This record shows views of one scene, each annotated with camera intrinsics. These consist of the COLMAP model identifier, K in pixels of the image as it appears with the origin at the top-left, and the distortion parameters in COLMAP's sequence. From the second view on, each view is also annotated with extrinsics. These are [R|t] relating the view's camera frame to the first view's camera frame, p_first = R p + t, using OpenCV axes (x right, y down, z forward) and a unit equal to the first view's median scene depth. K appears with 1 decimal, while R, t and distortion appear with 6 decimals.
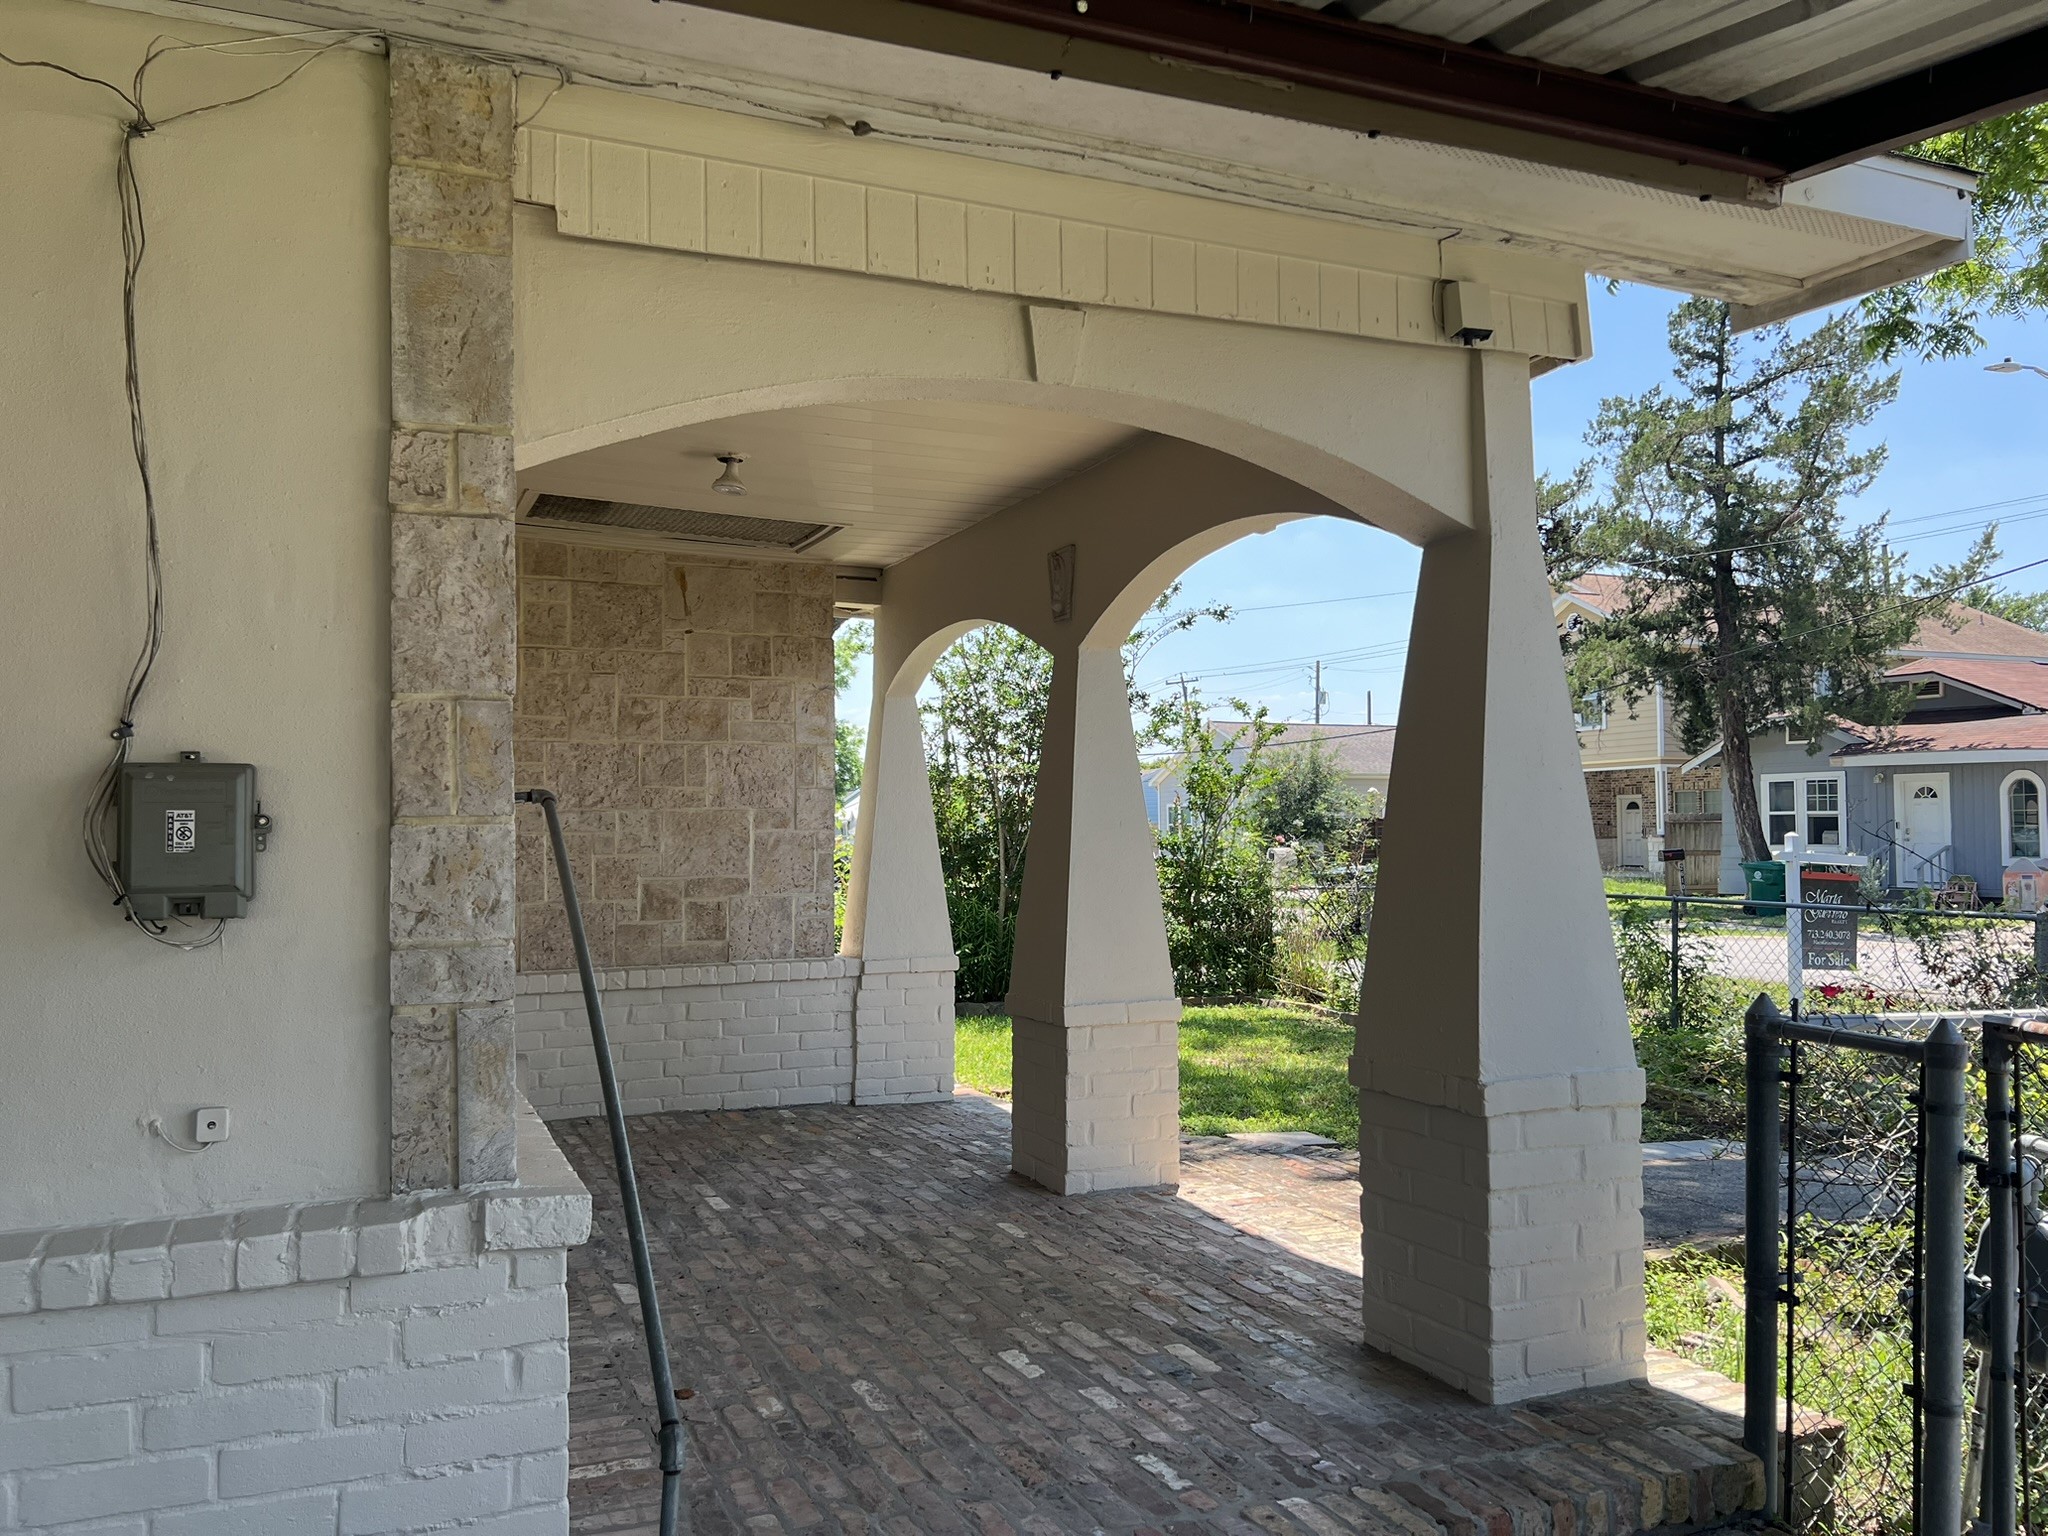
lens RADIAL K [[1535.9, 0, 1010.8], [0, 1535.9, 784.2], [0, 0, 1]] dist [0.049127, -0.068245]
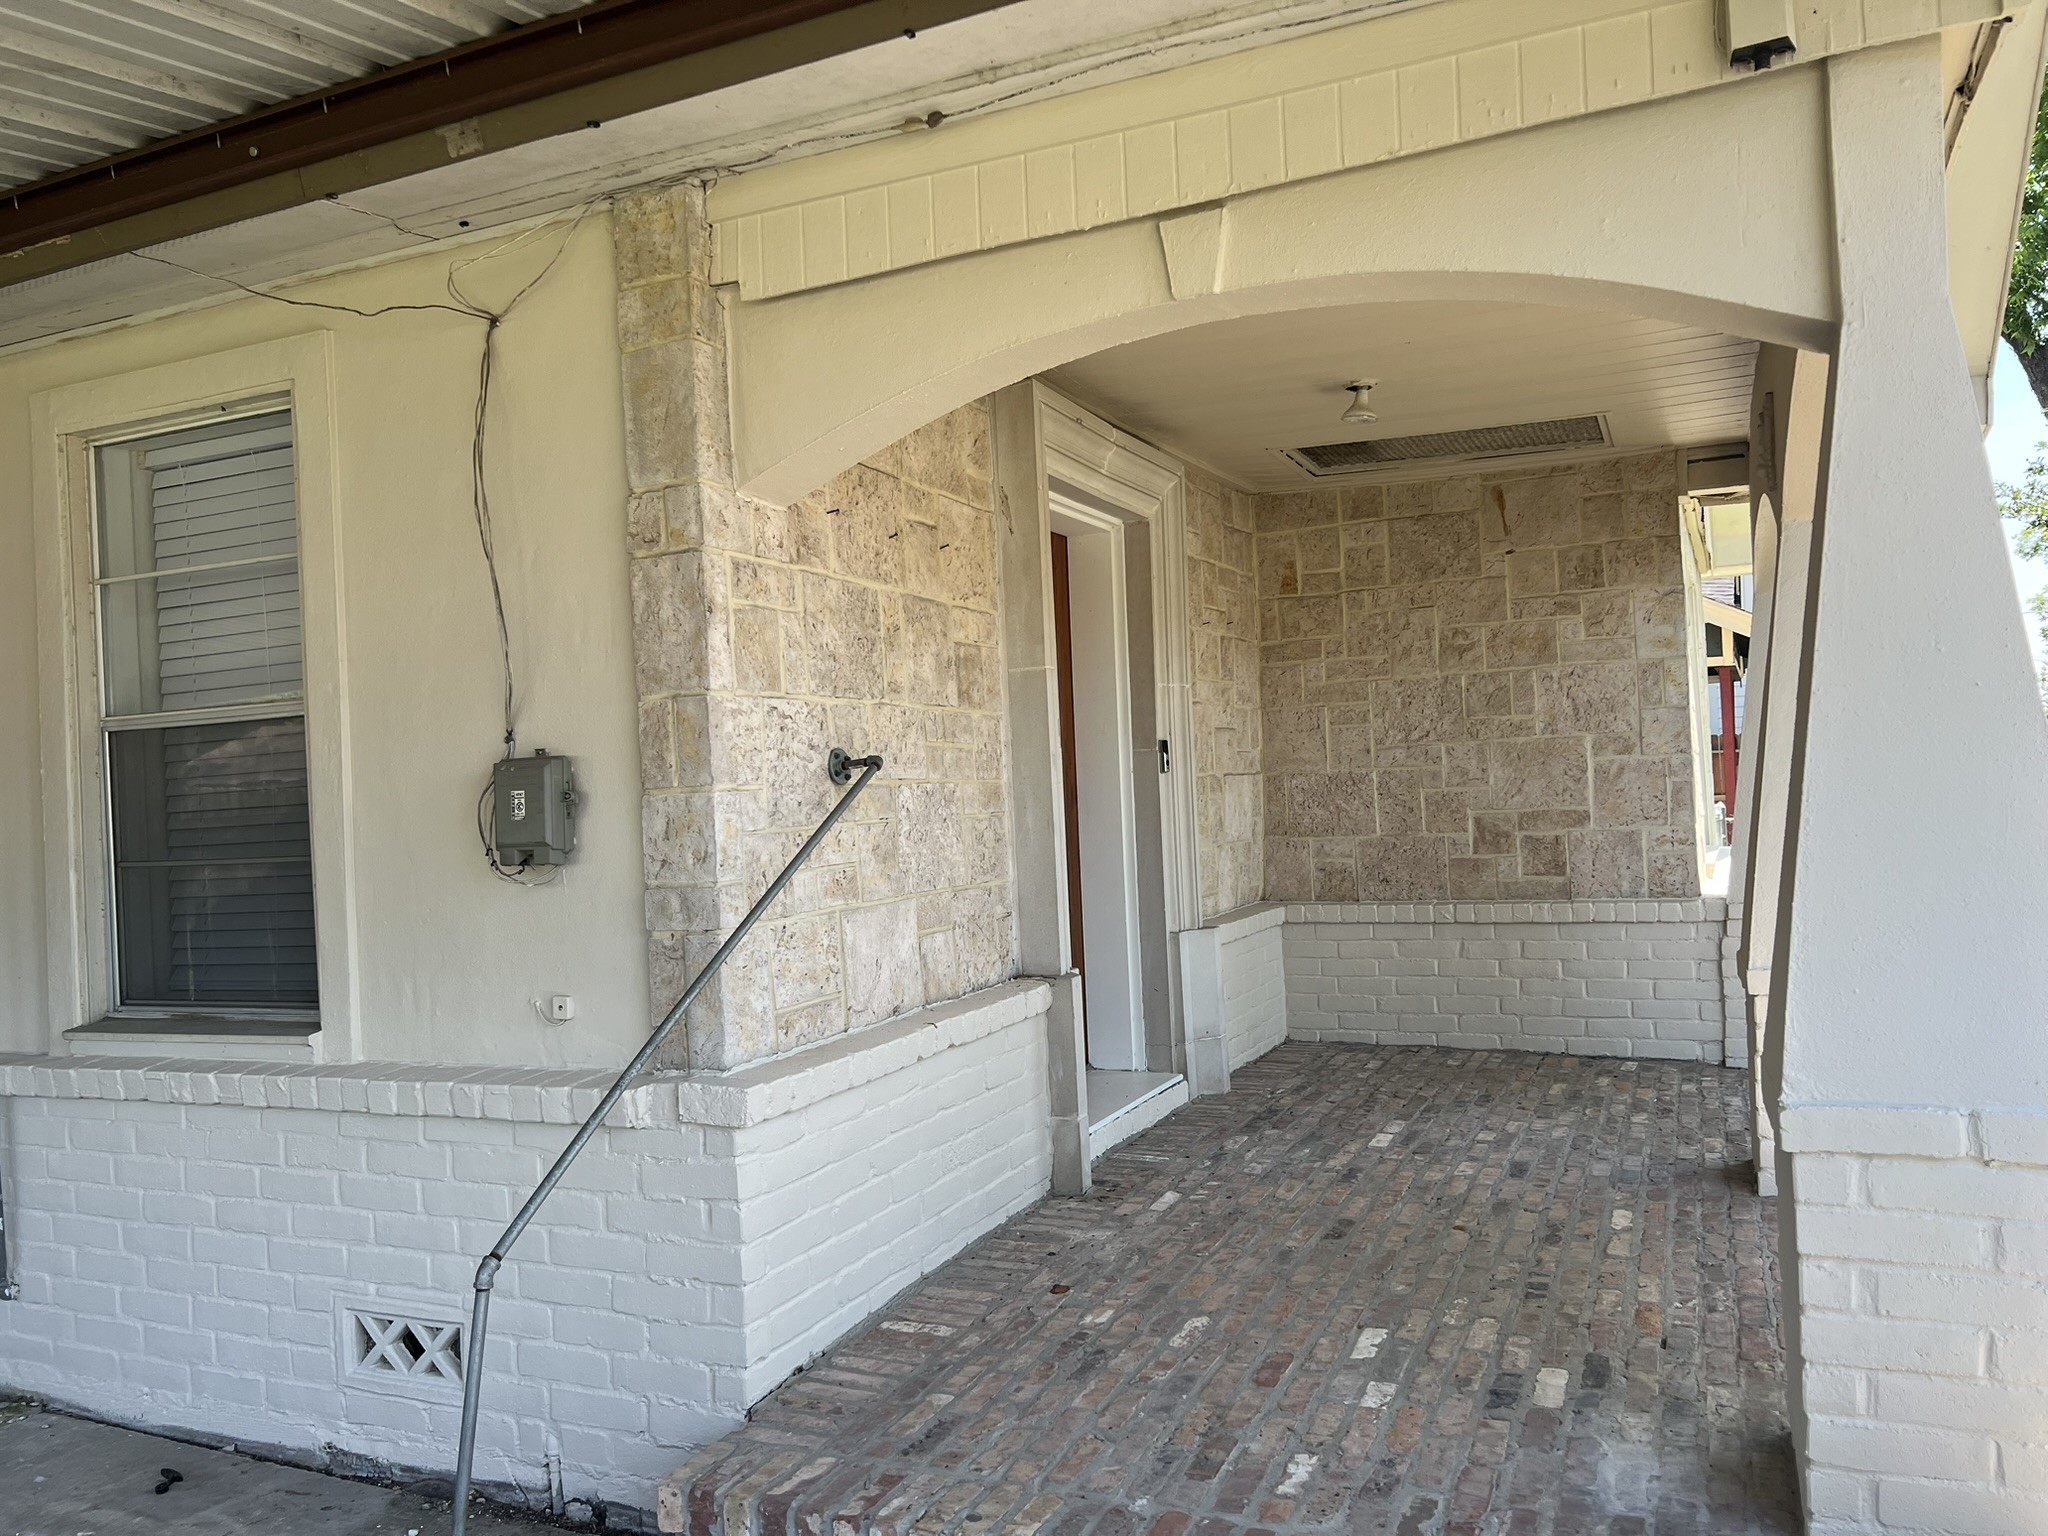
lens RADIAL K [[1540.5, 0, 1025.5], [0, 1540.5, 788.5], [0, 0, 1]] dist [0.056680, -0.069280]
pose [[0.676193, -0.024317, -0.736323, 0.301247], [0.064314, 0.997588, 0.026116, 0.002499], [0.733912, -0.065016, 0.676126, 0.127980]]
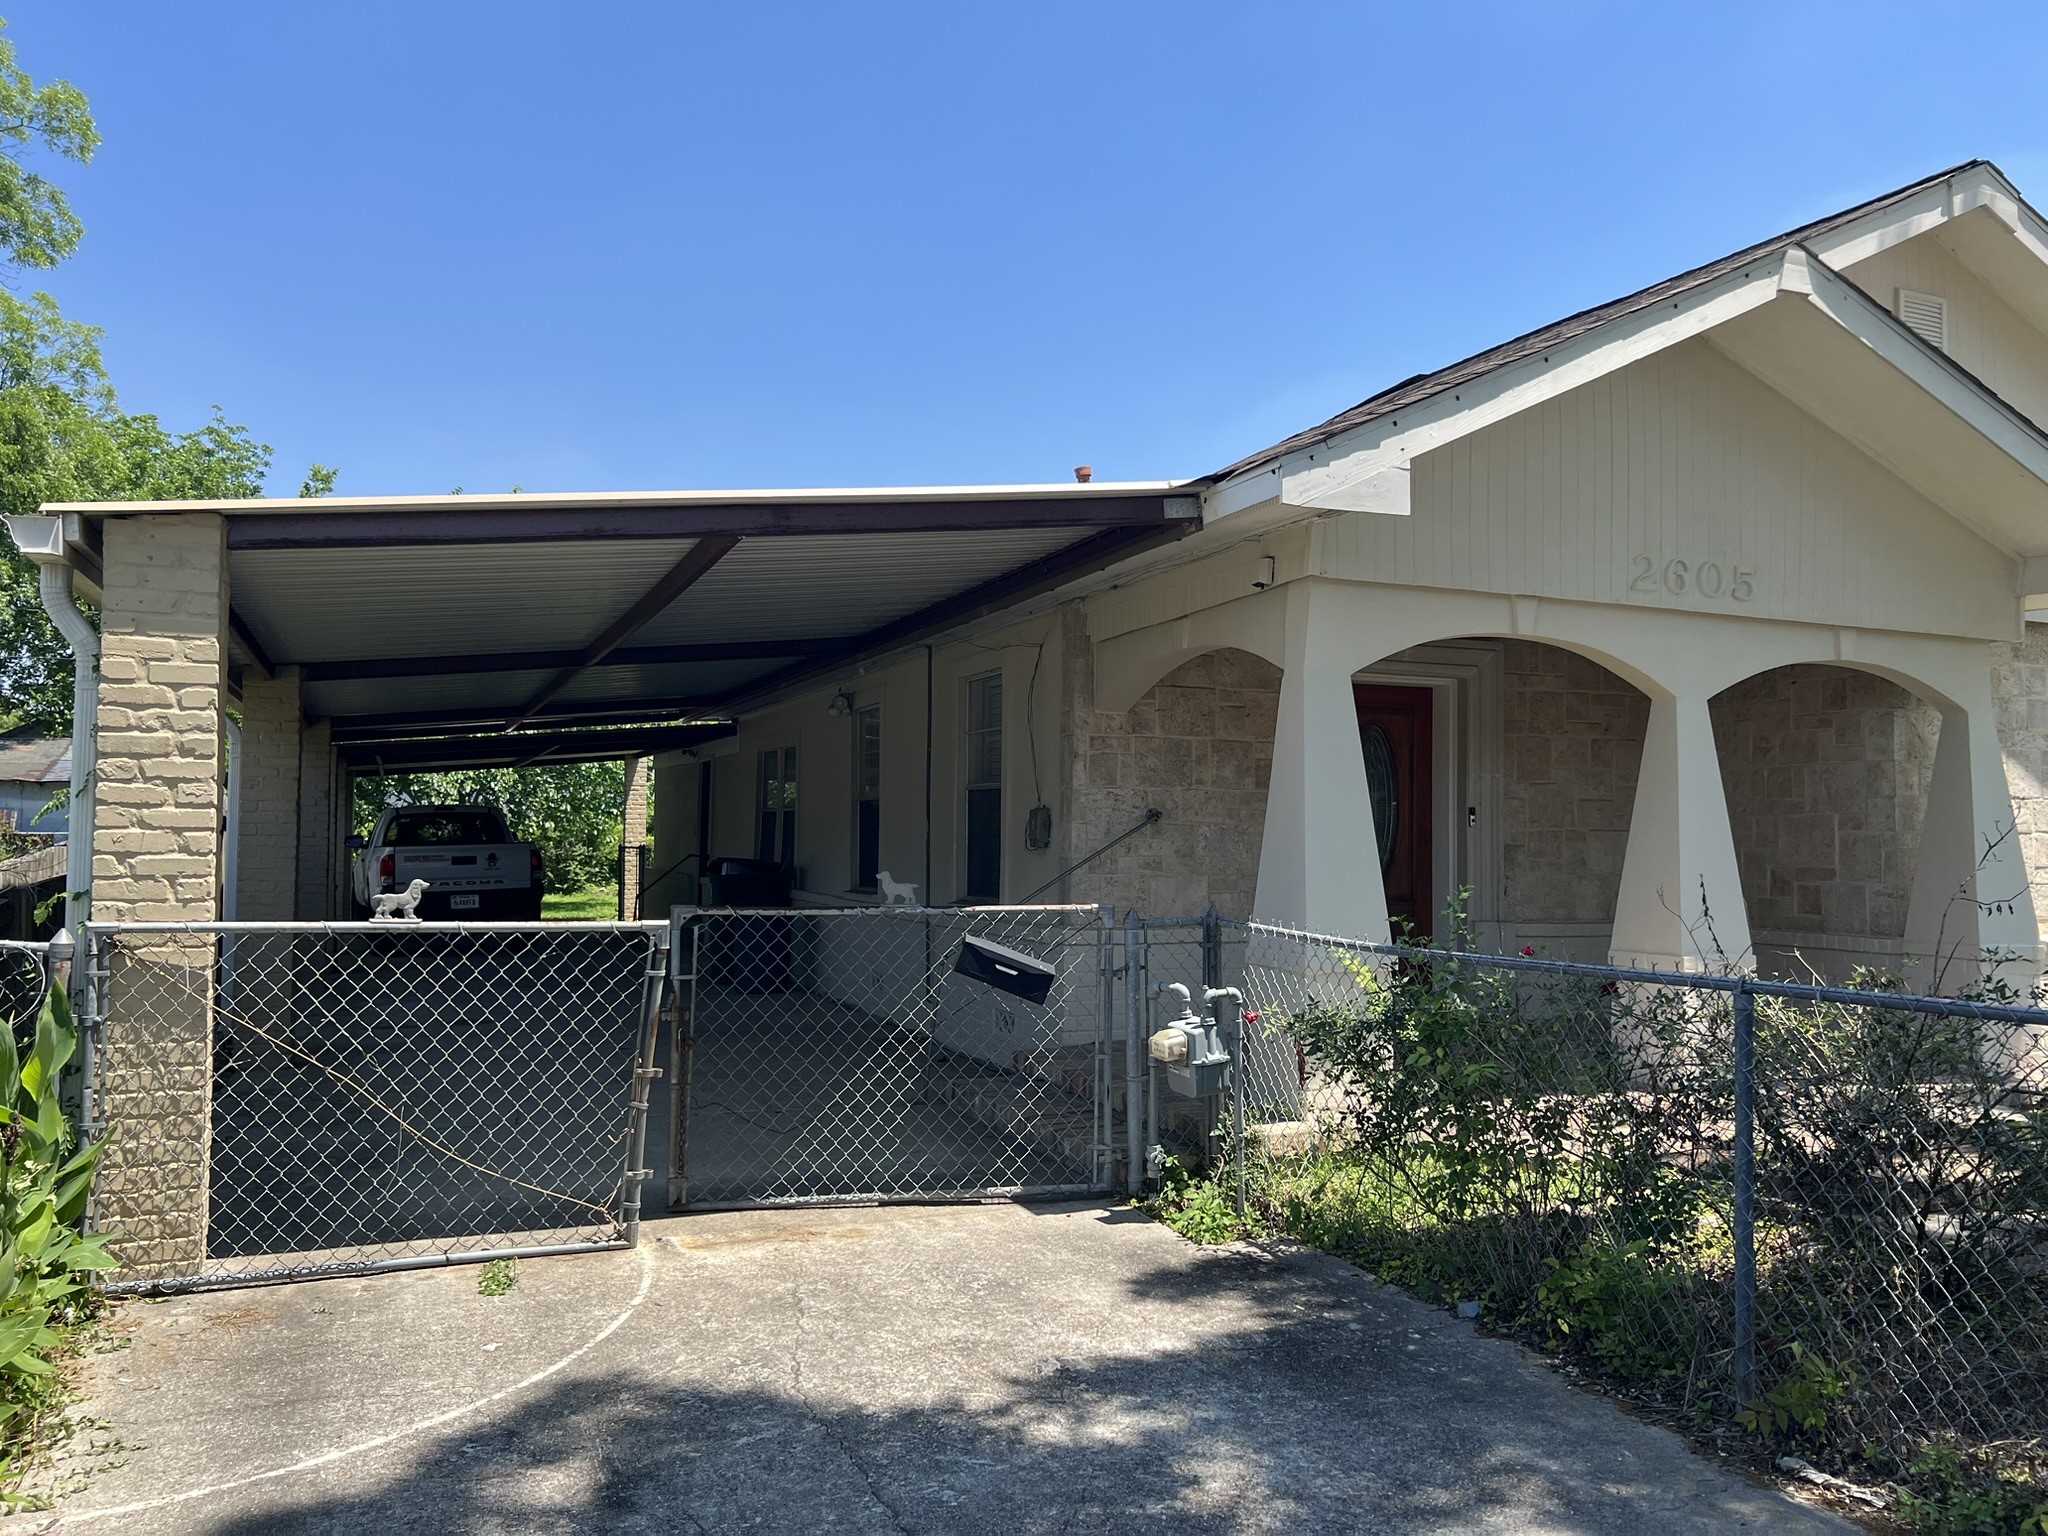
lens RADIAL K [[1540.5, 0, 1025.5], [0, 1540.5, 788.5], [0, 0, 1]] dist [0.056680, -0.069280]
pose [[-0.006208, -0.025517, -0.999655, 1.186972], [0.023012, 0.999406, -0.025654, 0.012901], [0.999716, -0.023163, -0.005617, 0.350769]]
